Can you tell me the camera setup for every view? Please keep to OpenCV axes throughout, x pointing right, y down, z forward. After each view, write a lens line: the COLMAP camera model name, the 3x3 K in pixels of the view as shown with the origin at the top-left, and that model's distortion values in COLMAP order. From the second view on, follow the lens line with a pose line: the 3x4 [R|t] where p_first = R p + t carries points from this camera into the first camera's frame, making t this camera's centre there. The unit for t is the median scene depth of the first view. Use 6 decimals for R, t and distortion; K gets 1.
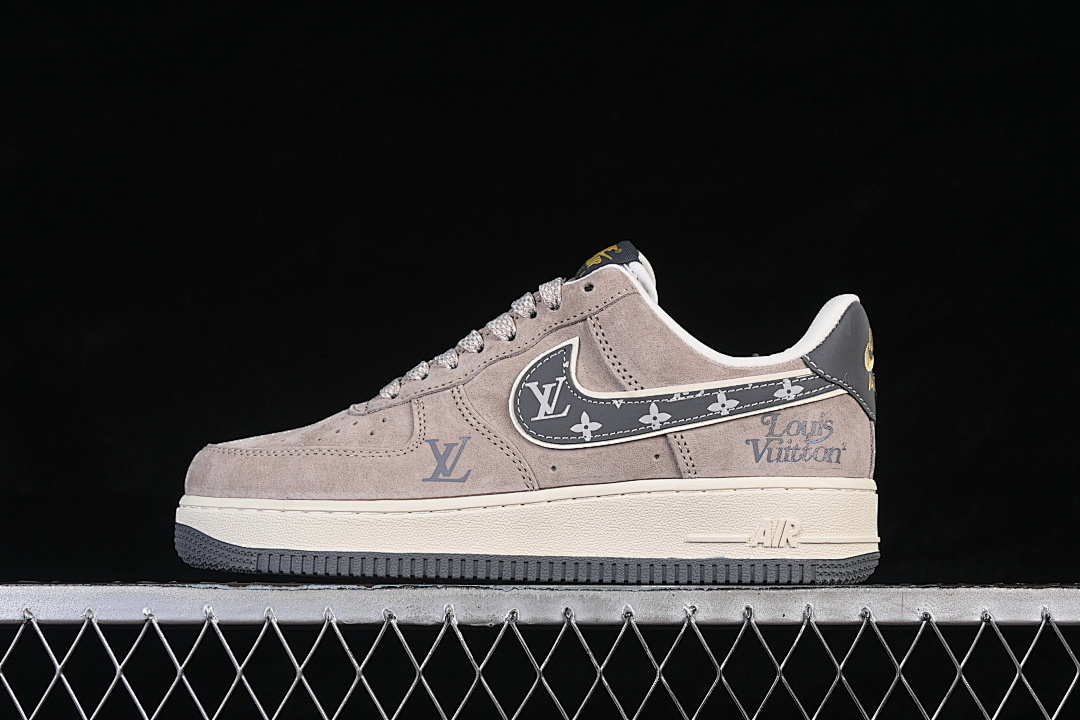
lens RADIAL K [[2430.3, 0, 539.3], [0, 2430.3, 360.5], [0, 0, 1]] dist [-0.002459, 0.000000]
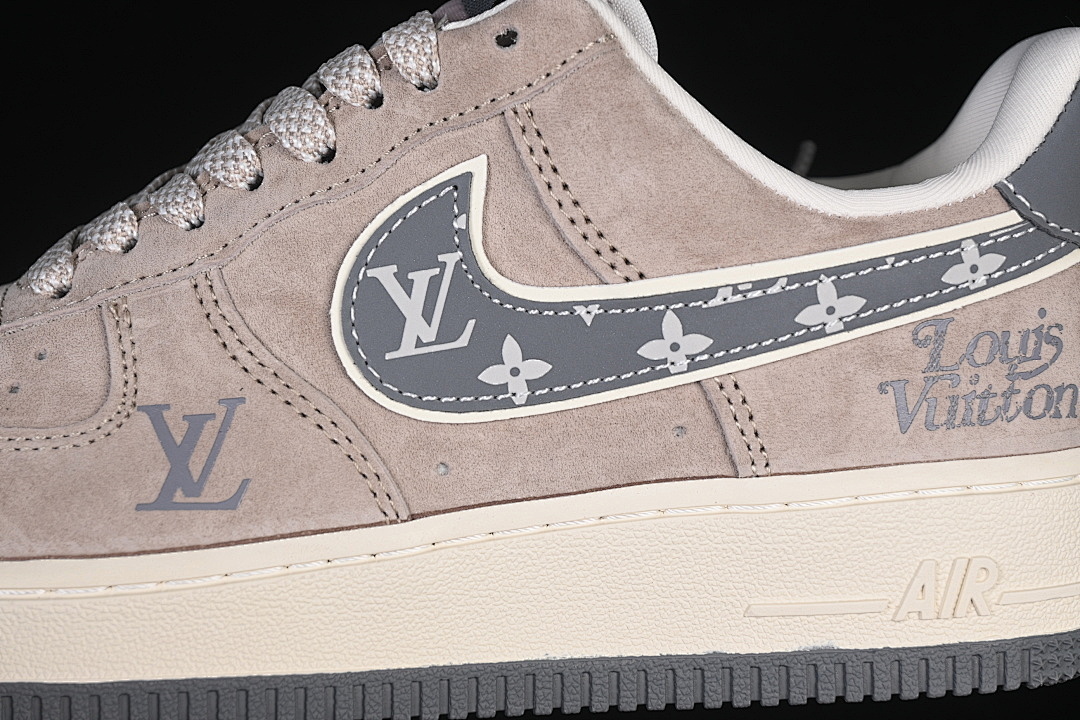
lens RADIAL K [[2430.3, 0, 542.6], [0, 2430.3, 361.4], [0, 0, 1]] dist [-0.002459, 0.000000]
pose [[0.993356, -0.046098, 0.105443, -0.020965], [0.025580, 0.981791, 0.188232, -0.054824], [-0.112200, -0.184284, 0.976448, 0.578091]]
